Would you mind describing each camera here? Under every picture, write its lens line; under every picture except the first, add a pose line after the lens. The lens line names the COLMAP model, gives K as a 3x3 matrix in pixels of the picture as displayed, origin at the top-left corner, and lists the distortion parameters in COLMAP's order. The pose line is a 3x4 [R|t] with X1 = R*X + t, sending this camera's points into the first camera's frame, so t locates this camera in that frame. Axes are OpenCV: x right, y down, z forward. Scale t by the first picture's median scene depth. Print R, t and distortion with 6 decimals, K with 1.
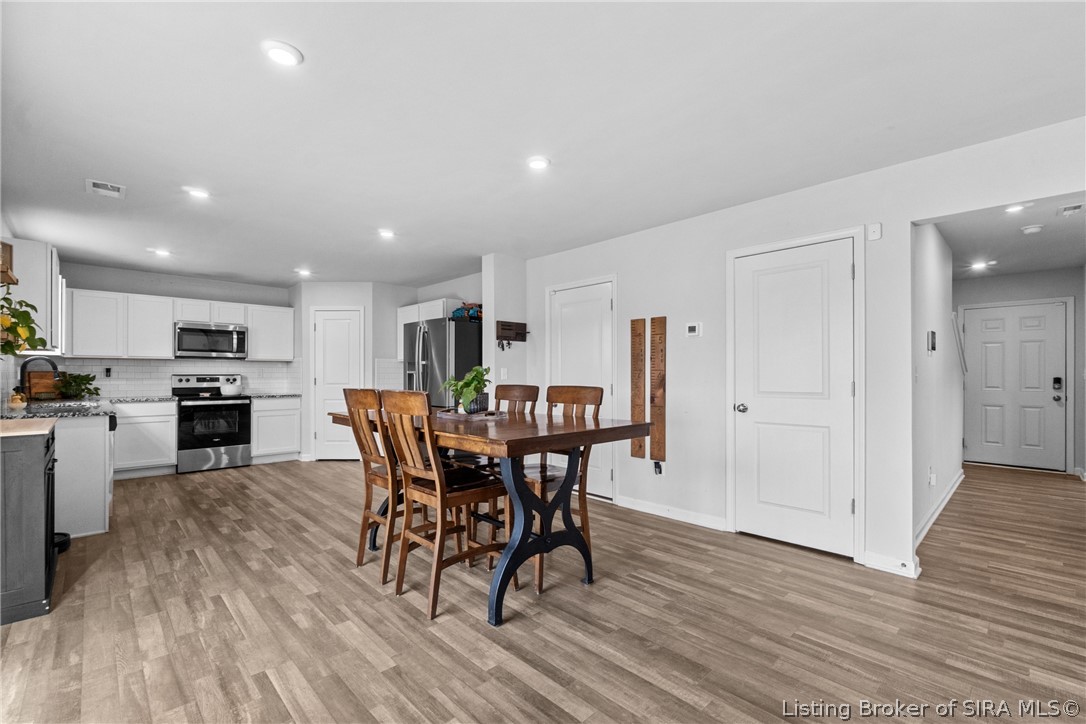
lens RADIAL K [[475.3, 0, 540.1], [0, 475.3, 370.4], [0, 0, 1]] dist [-0.001051, 0.000734]
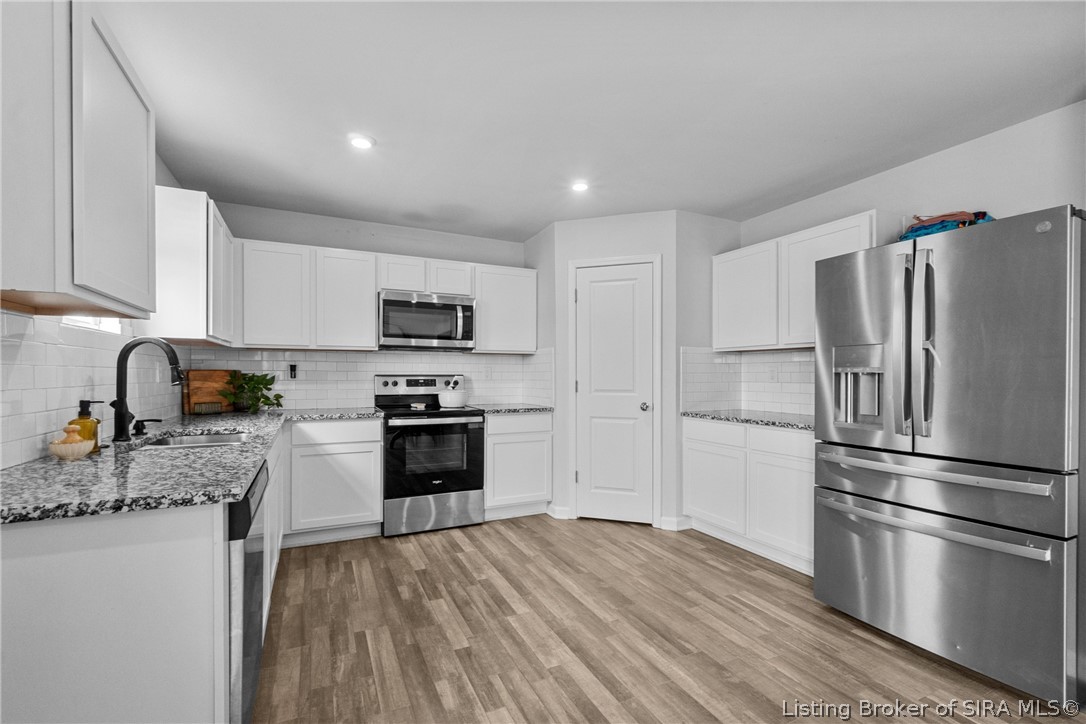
lens RADIAL K [[475.3, 0, 535.8], [0, 475.3, 377.6], [0, 0, 1]] dist [-0.001051, 0.000734]
pose [[0.947163, 0.005215, -0.320710, -0.355115], [-0.000199, 0.999877, 0.015672, 0.002459], [0.320753, -0.014780, 0.947048, 0.451628]]
